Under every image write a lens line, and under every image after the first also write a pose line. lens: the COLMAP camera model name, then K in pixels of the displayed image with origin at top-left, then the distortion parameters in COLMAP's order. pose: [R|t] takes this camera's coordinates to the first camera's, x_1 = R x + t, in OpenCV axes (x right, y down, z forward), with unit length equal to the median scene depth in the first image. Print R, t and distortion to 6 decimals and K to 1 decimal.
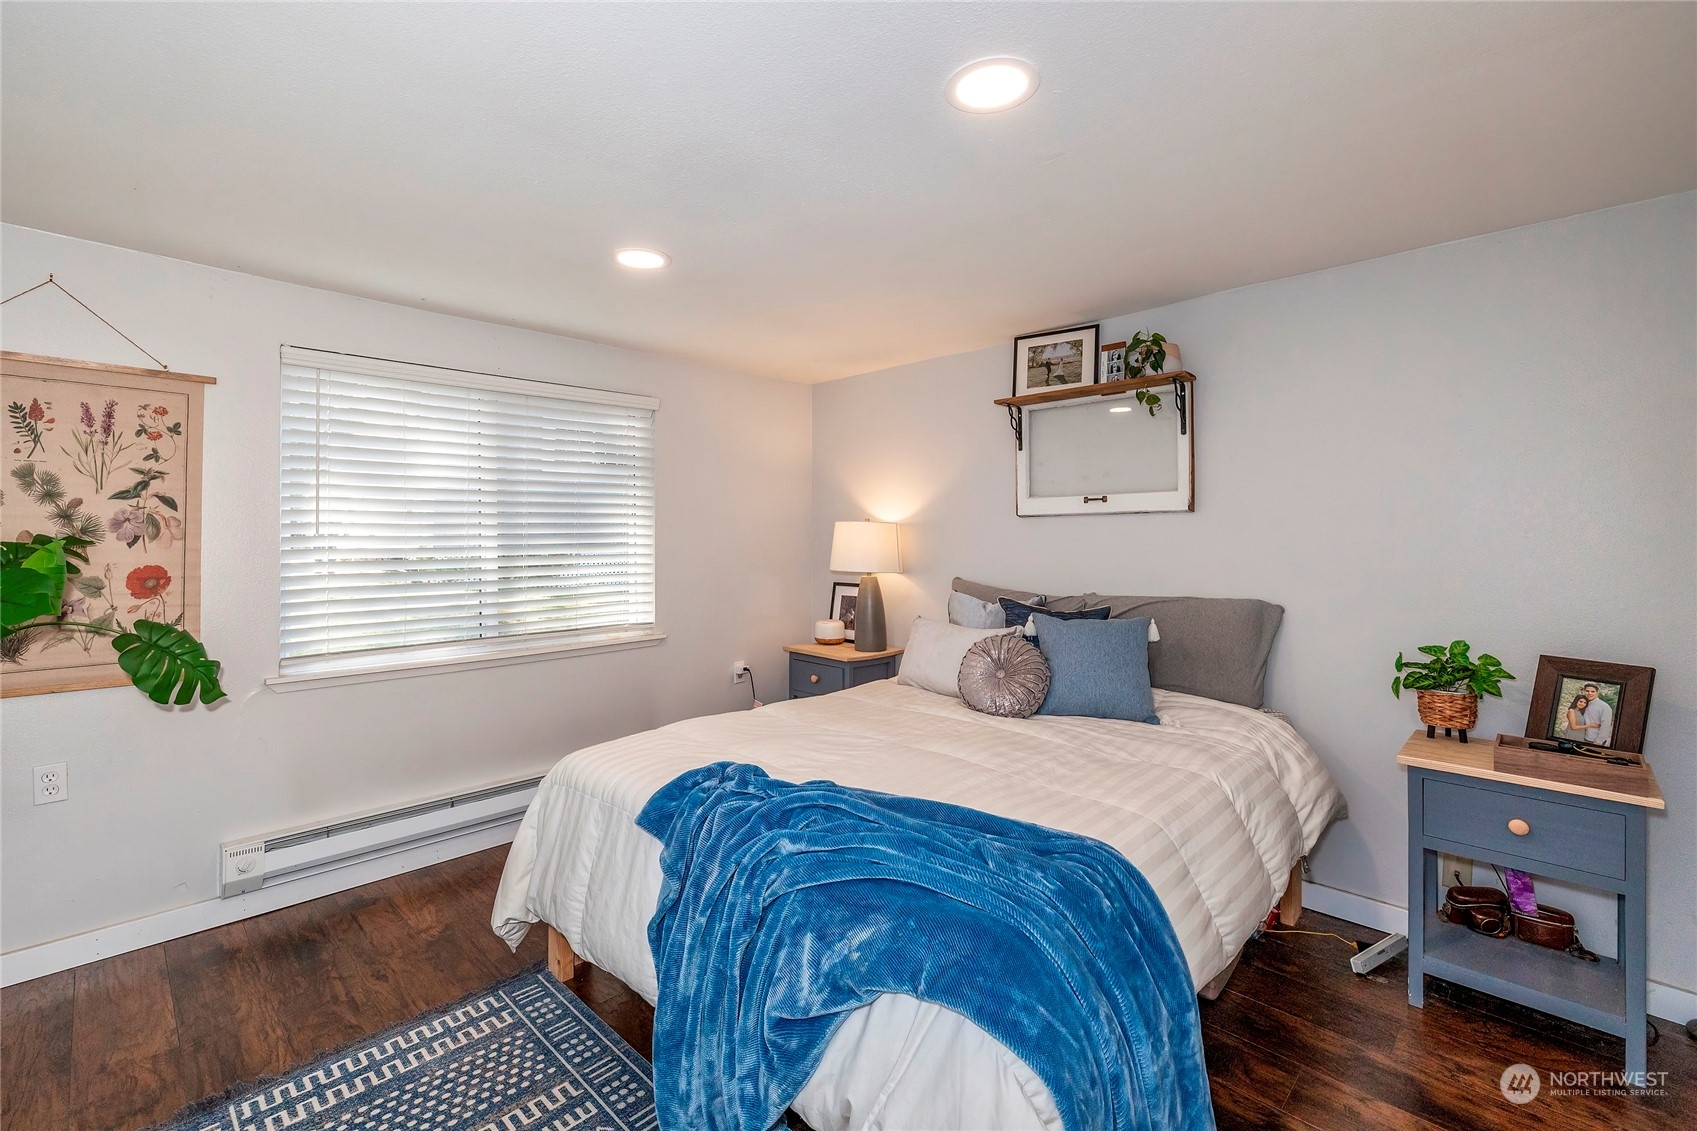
lens RADIAL K [[743.2, 0, 836.0], [0, 743.2, 532.5], [0, 0, 1]] dist [-0.000156, -0.000074]
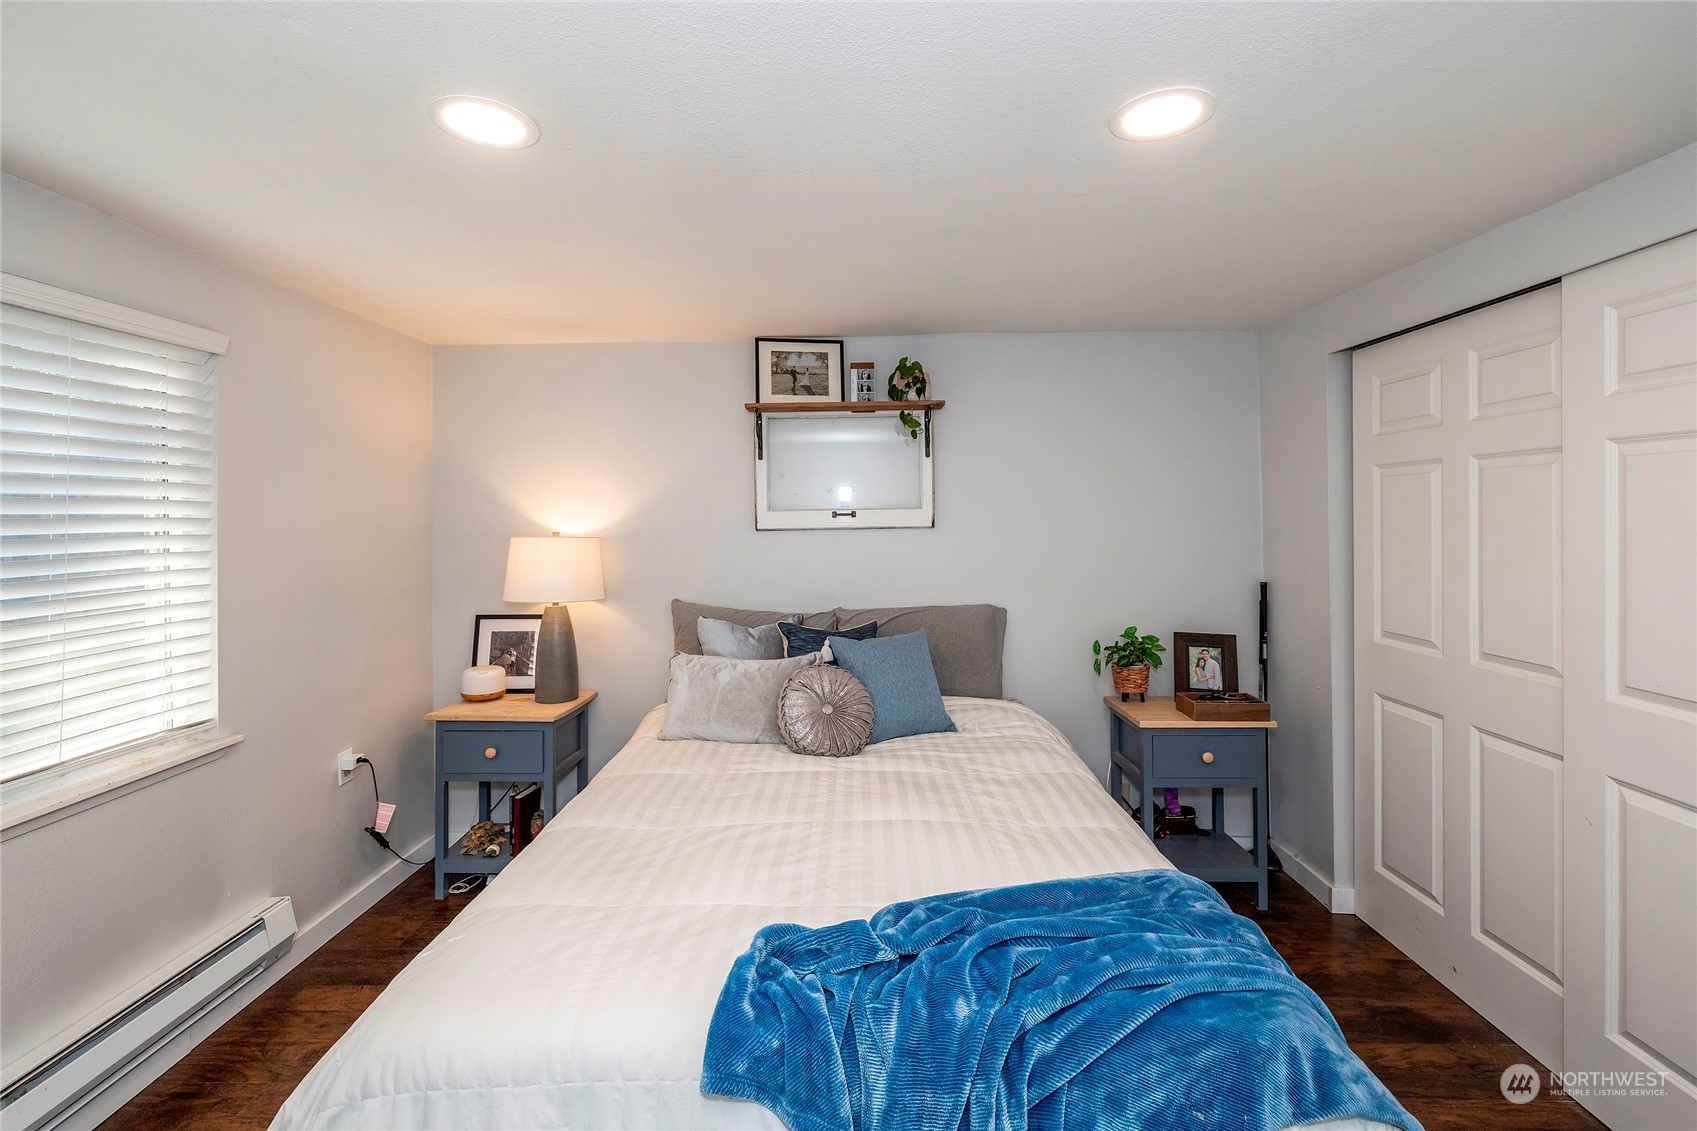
lens RADIAL K [[737.8, 0, 842.2], [0, 737.8, 513.0], [0, 0, 1]] dist [0.003460, 0.000289]
pose [[0.718332, 0.002704, 0.695695, -0.451676], [0.003778, 0.999963, -0.007788, -0.050624], [-0.695690, 0.008223, 0.718295, 0.371961]]
